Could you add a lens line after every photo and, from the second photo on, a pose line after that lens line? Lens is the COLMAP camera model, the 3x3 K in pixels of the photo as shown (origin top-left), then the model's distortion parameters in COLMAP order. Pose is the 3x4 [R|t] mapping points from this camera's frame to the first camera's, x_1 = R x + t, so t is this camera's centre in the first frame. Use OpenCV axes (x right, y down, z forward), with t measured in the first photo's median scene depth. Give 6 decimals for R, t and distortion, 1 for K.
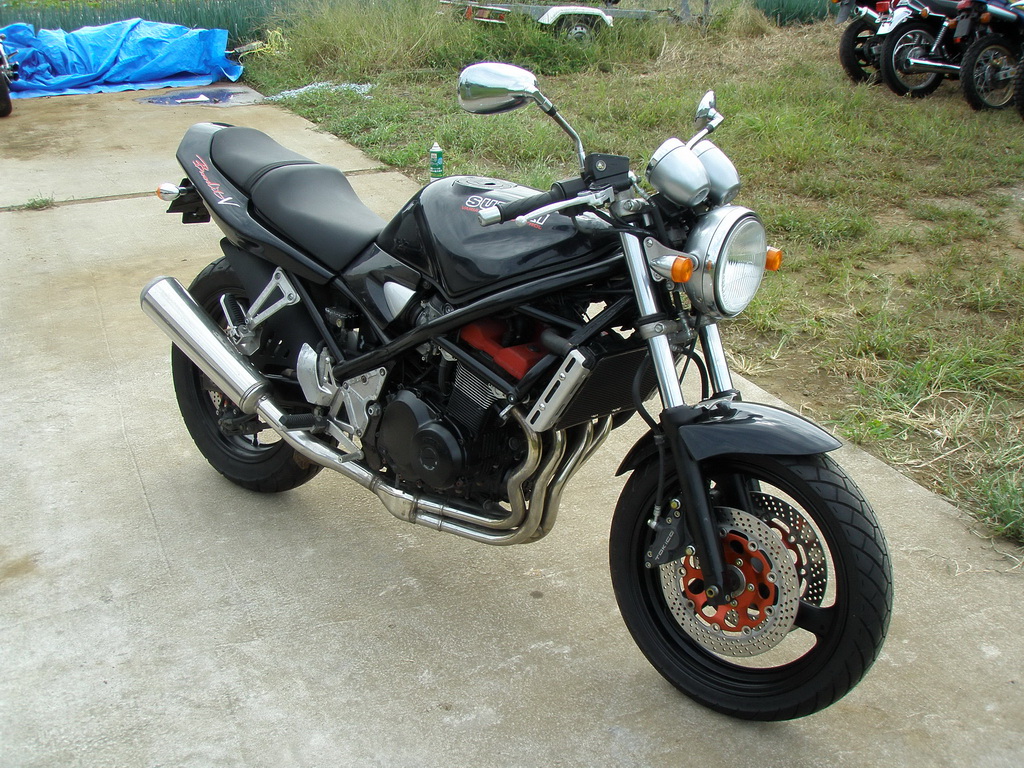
lens RADIAL K [[1137.8, 0, 506.8], [0, 1137.8, 400.8], [0, 0, 1]] dist [-0.213946, 0.203585]
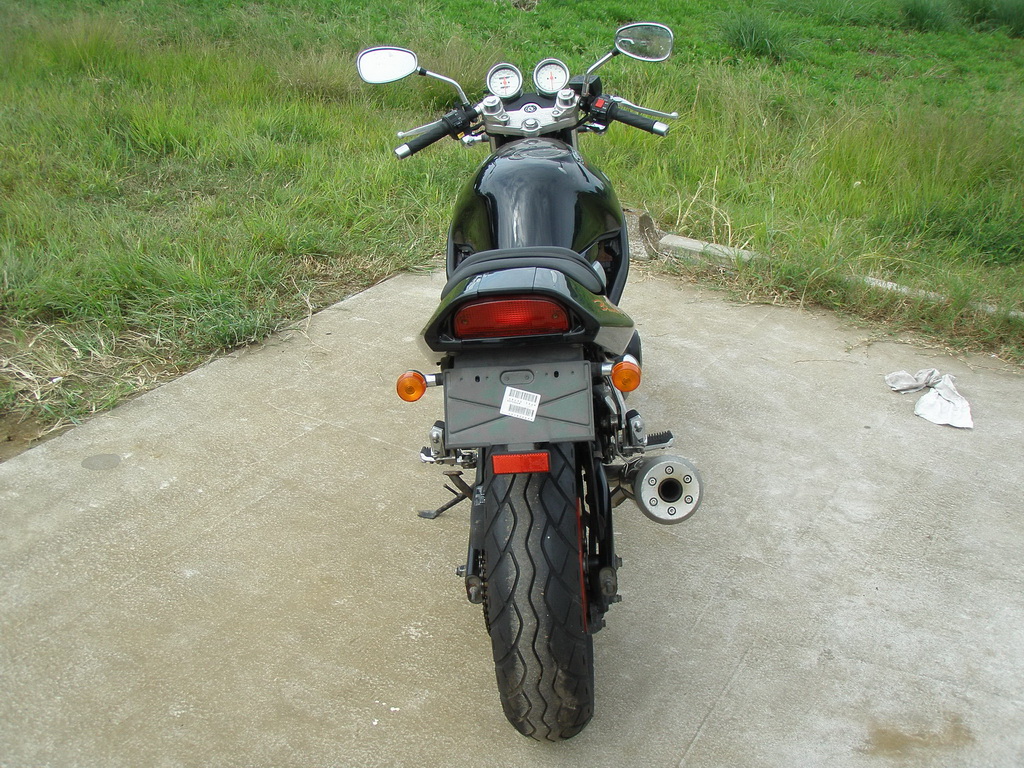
lens RADIAL K [[1137.8, 0, 506.8], [0, 1137.8, 400.8], [0, 0, 1]] dist [-0.213946, 0.203585]
pose [[-0.596868, -0.375560, 0.709016, -0.784512], [0.264691, 0.742045, 0.615880, -0.635269], [-0.757421, 0.555269, -0.343495, 1.402848]]
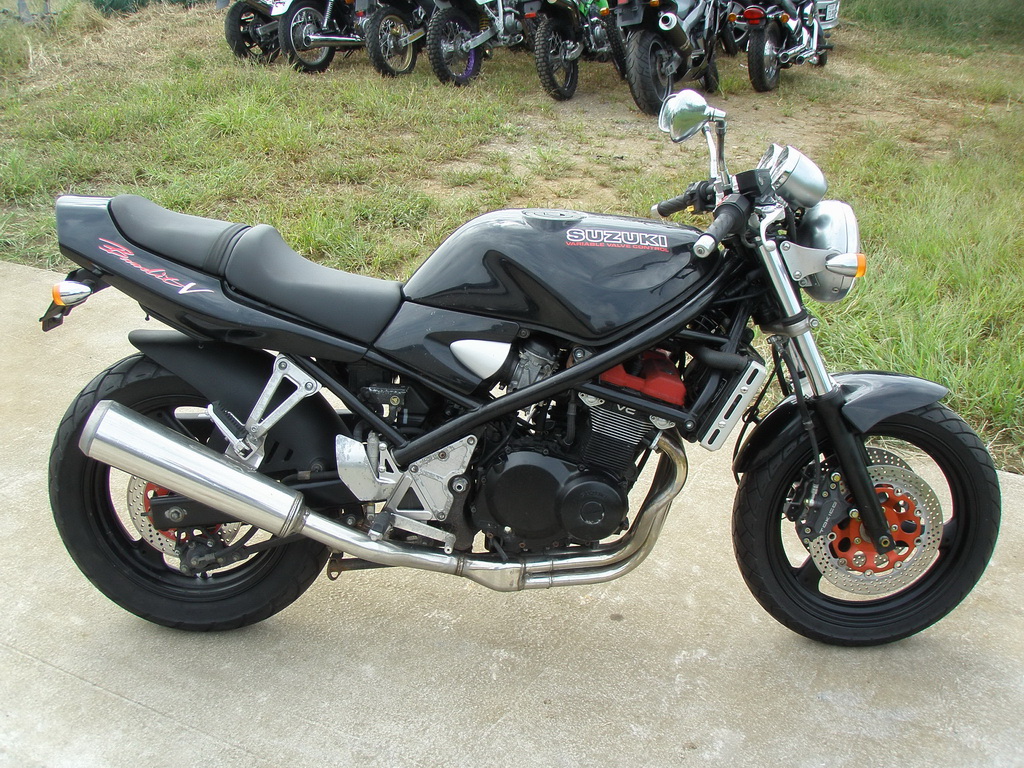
lens RADIAL K [[1137.8, 0, 506.8], [0, 1137.8, 400.8], [0, 0, 1]] dist [-0.213946, 0.203585]
pose [[0.782061, -0.248031, 0.571718, -0.572661], [0.237235, 0.966804, 0.094915, -0.129760], [-0.576281, 0.061402, 0.814942, 0.243572]]
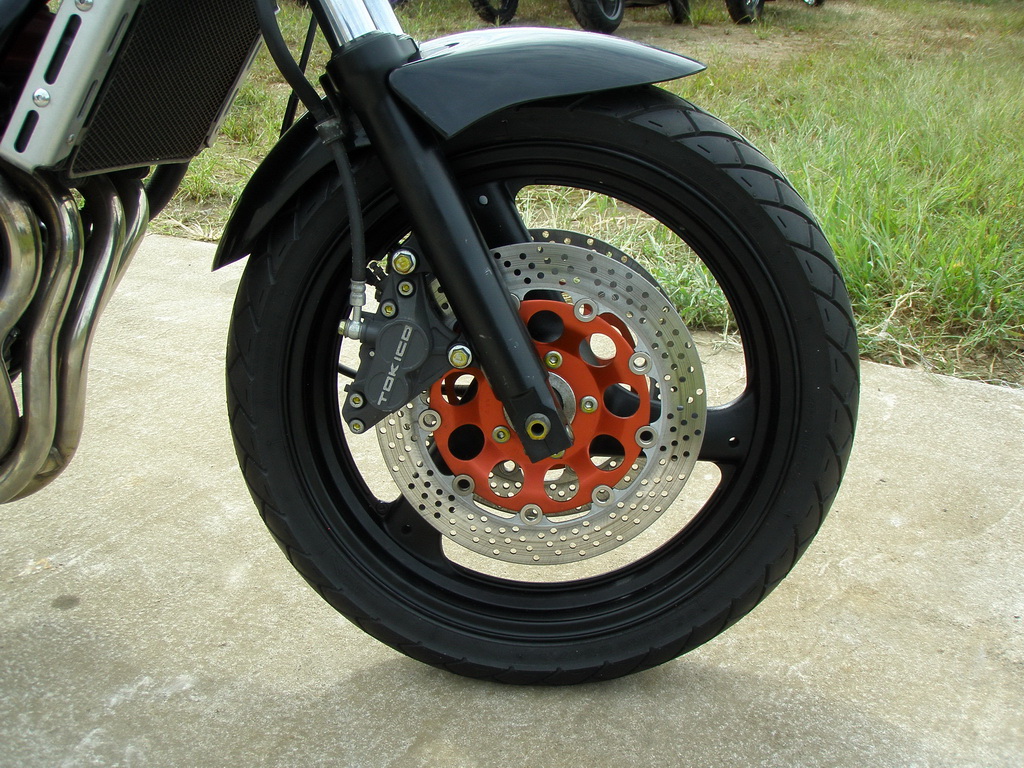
lens RADIAL K [[1137.8, 0, 506.8], [0, 1137.8, 400.8], [0, 0, 1]] dist [-0.213946, 0.203585]
pose [[0.804802, -0.235473, 0.544837, -0.058822], [0.235517, 0.969272, 0.071017, 0.099691], [-0.544817, 0.071164, 0.835530, 0.500798]]
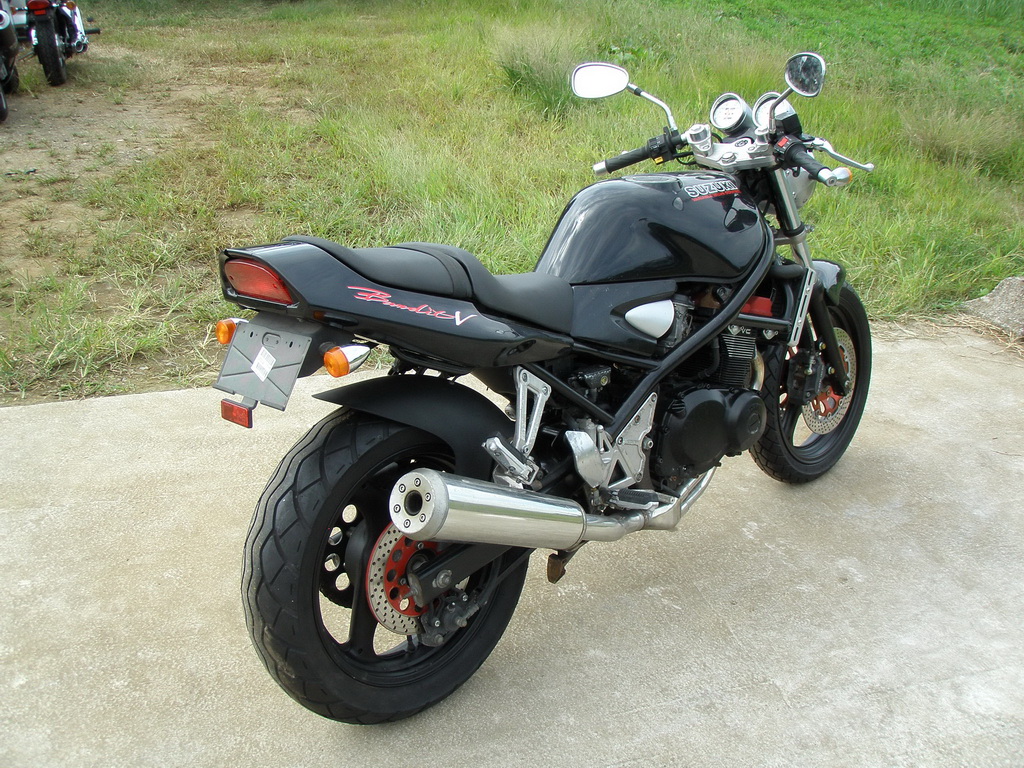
lens RADIAL K [[1137.8, 0, 506.8], [0, 1137.8, 400.8], [0, 0, 1]] dist [-0.213946, 0.203585]
pose [[0.104287, -0.409498, 0.906331, -0.957360], [0.370233, 0.861787, 0.346771, -0.387422], [-0.923067, 0.299390, 0.241483, 0.855267]]
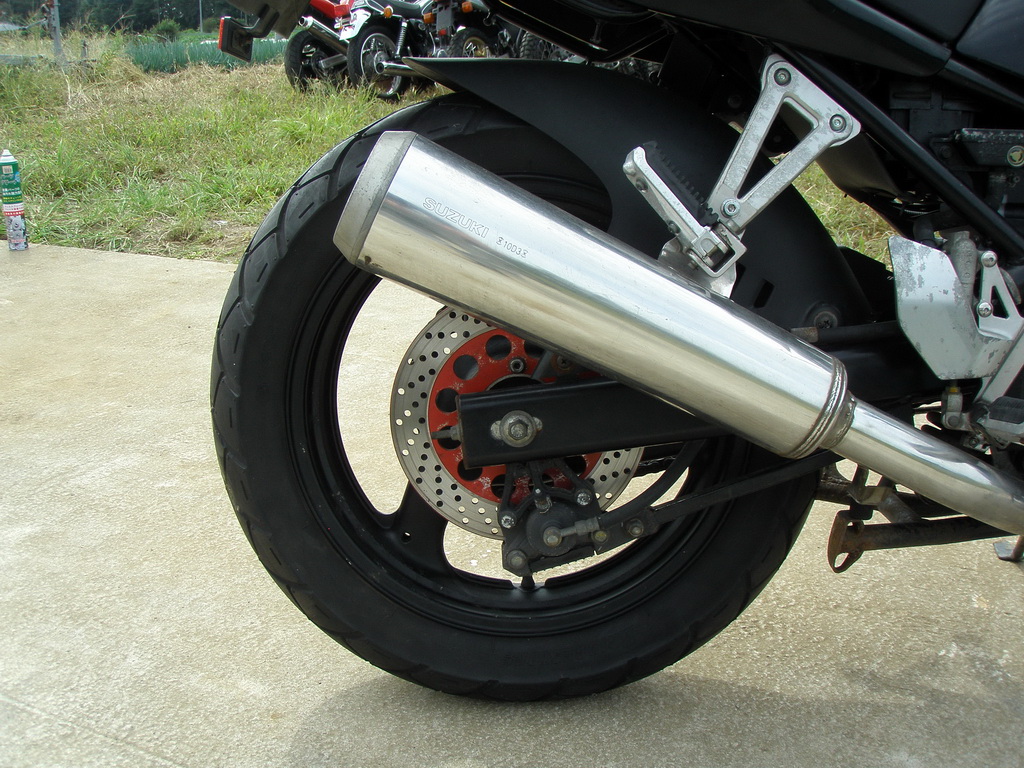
lens RADIAL K [[1137.8, 0, 506.8], [0, 1137.8, 400.8], [0, 0, 1]] dist [-0.213946, 0.203585]
pose [[0.784978, -0.205515, 0.584442, -0.531539], [0.256064, 0.966652, -0.004009, -0.029577], [-0.564128, 0.152802, 0.811425, 0.795936]]
